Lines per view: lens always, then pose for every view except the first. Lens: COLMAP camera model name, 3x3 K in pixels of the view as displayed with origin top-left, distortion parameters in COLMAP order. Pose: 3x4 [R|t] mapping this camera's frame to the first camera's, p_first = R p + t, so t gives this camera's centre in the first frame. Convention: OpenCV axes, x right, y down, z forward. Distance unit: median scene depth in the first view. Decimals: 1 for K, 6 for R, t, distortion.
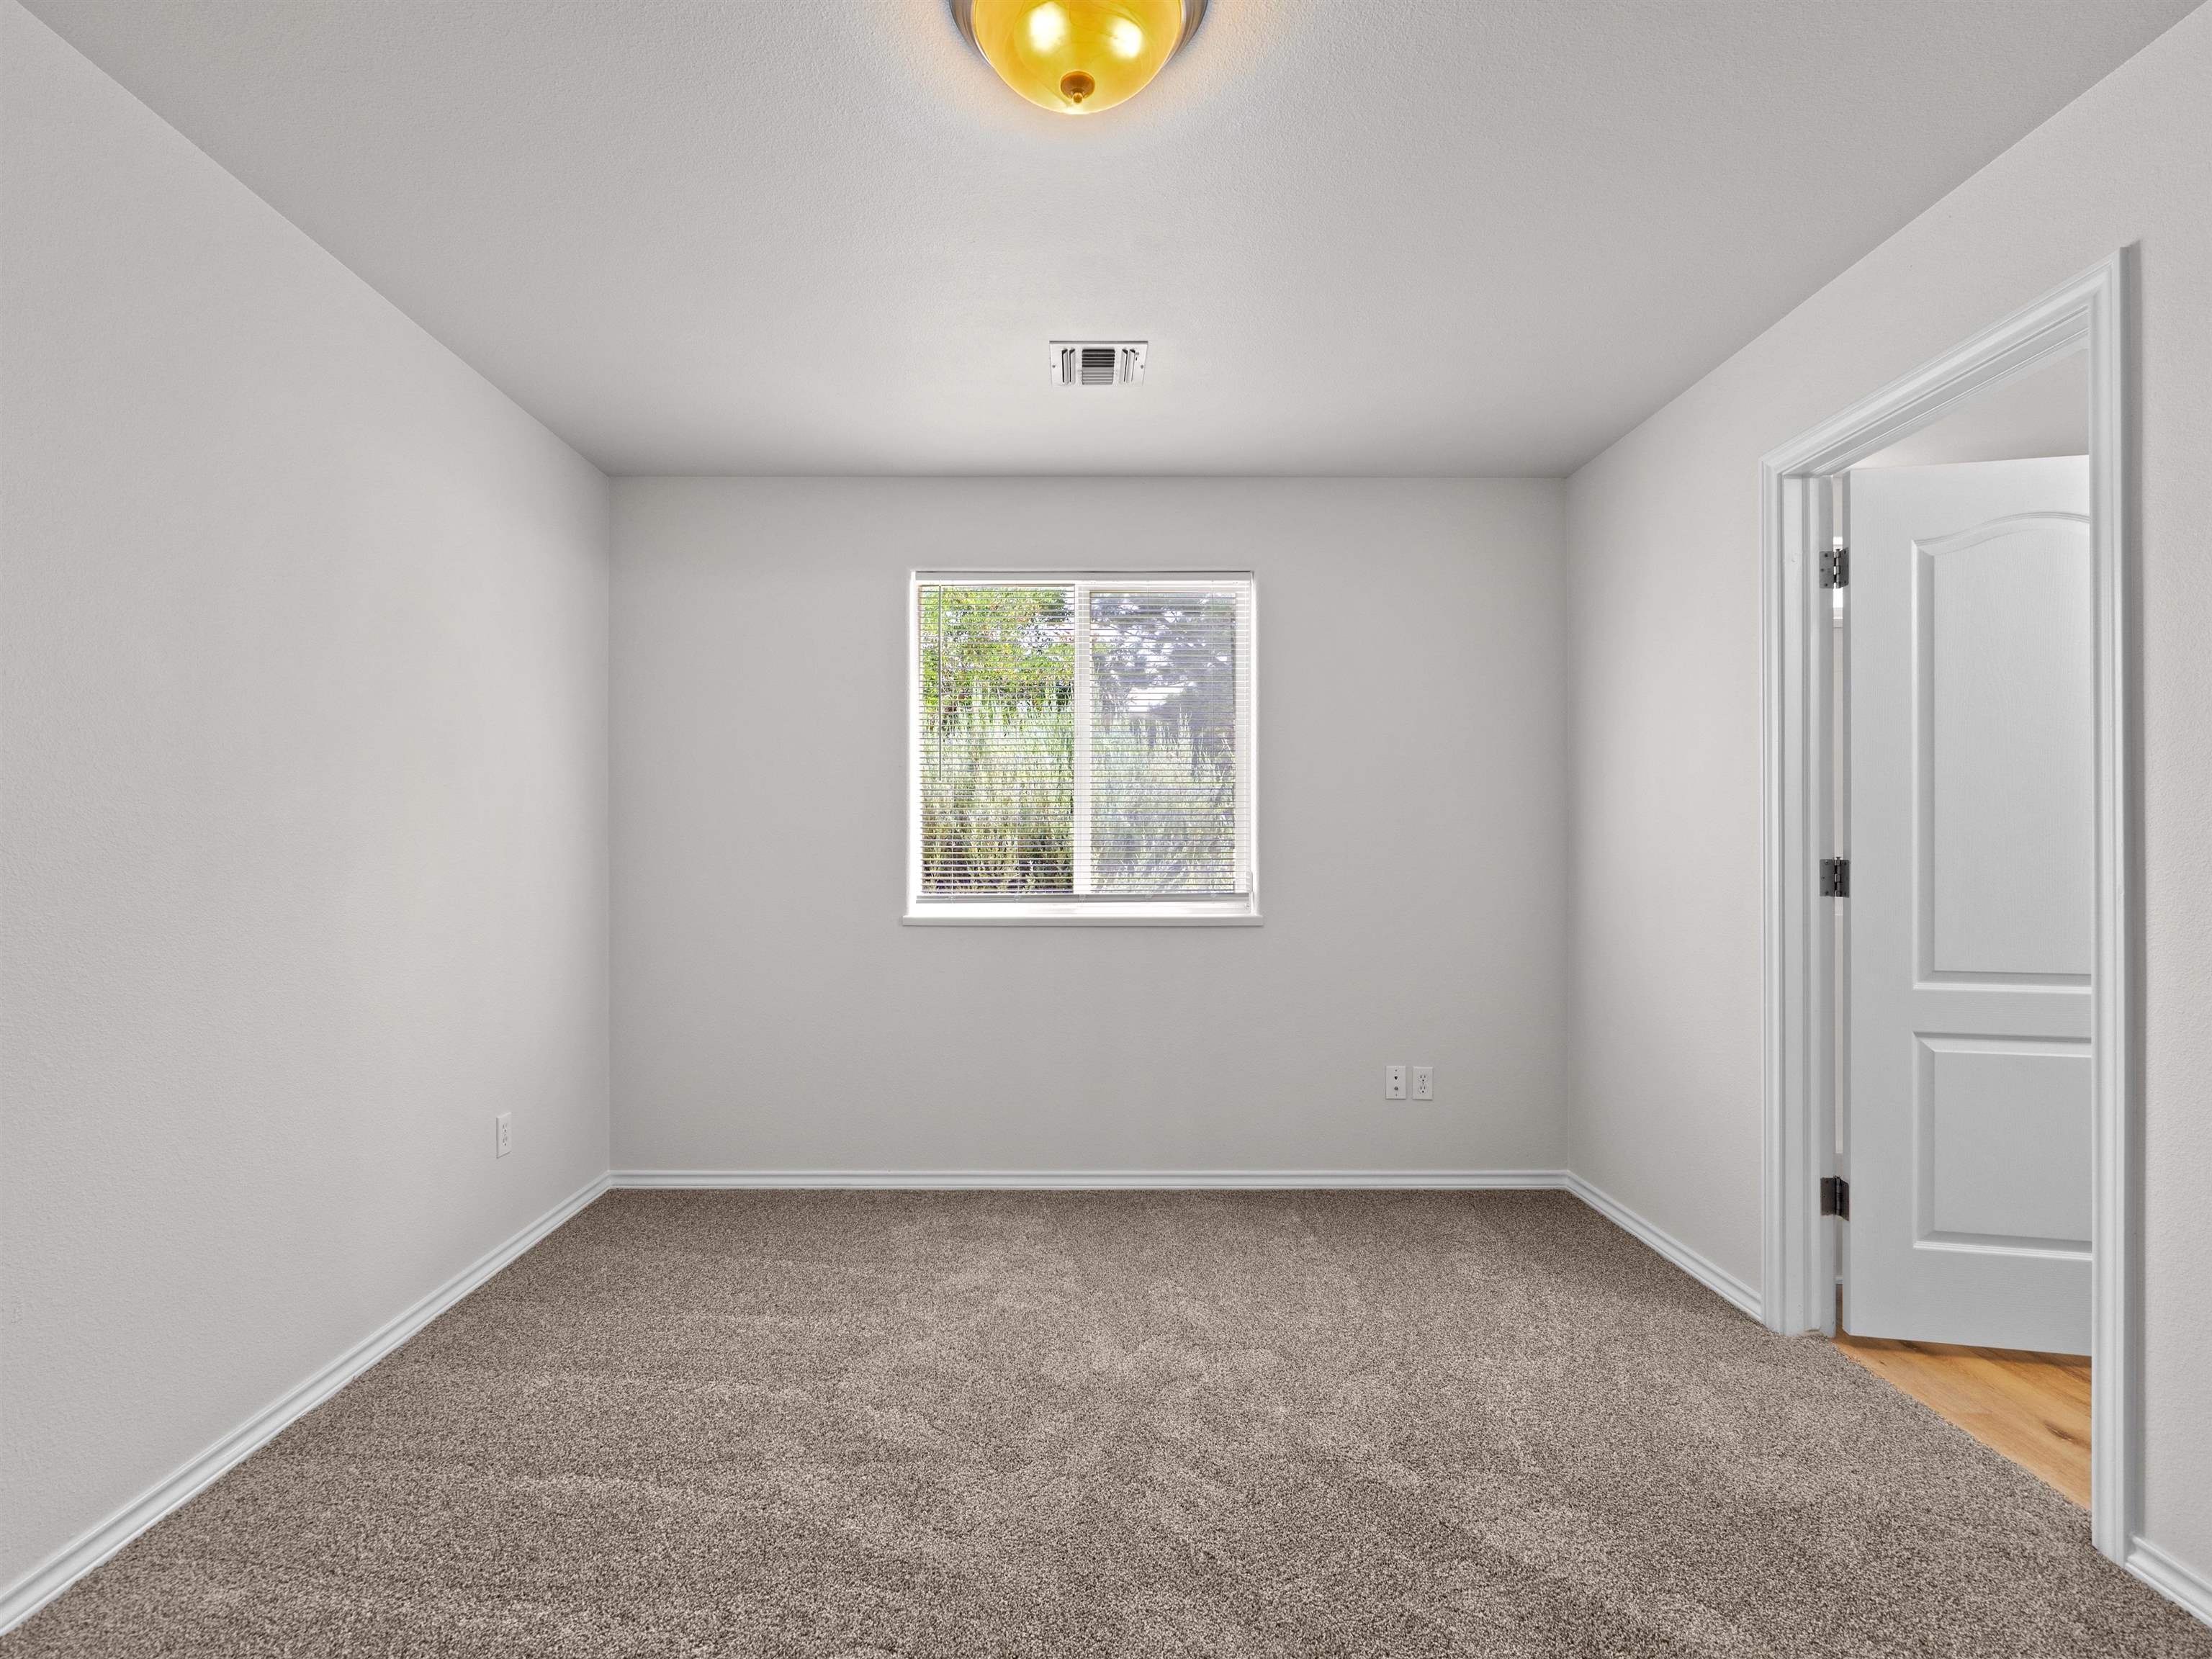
lens RADIAL K [[1052.6, 0, 1088.0], [0, 1052.6, 839.2], [0, 0, 1]] dist [-0.004105, 0.001283]
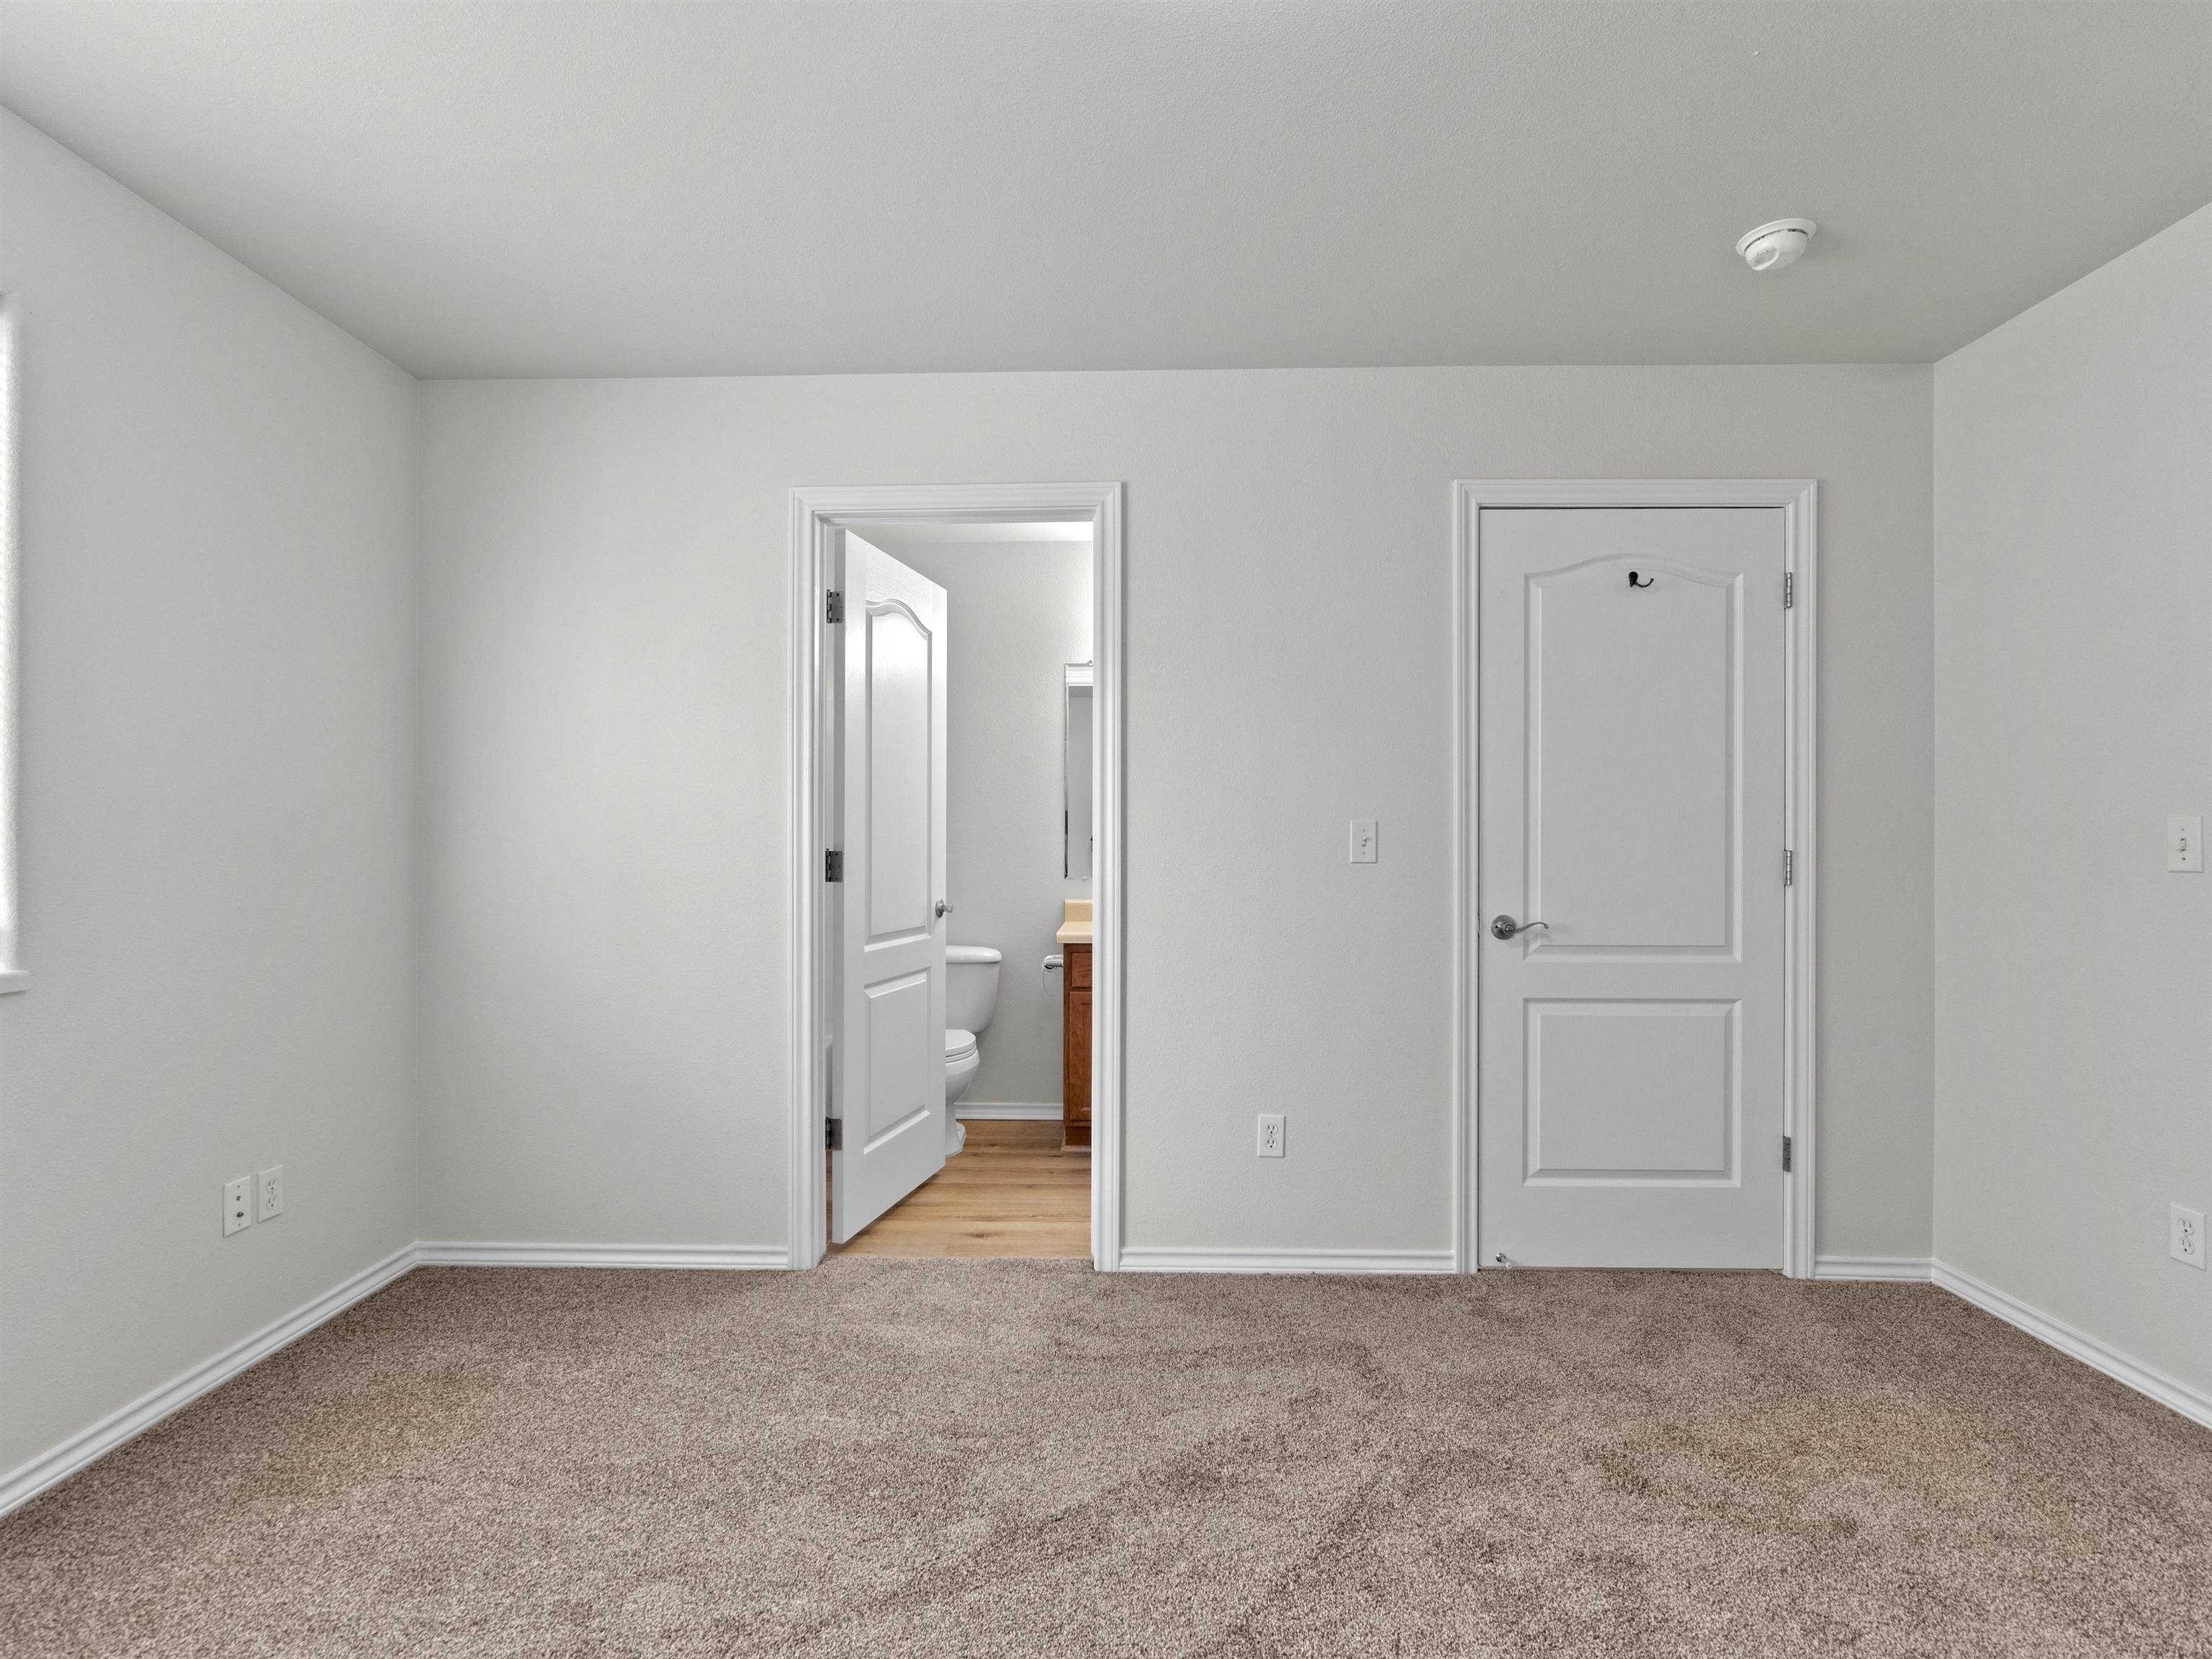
lens RADIAL K [[1052.6, 0, 1089.5], [0, 1052.6, 834.7], [0, 0, 1]] dist [-0.004105, 0.001283]
pose [[0.051276, 0.005923, 0.998667, -0.466634], [-0.008480, 0.999949, -0.005495, 0.005538], [-0.998649, -0.008186, 0.051323, 0.651554]]
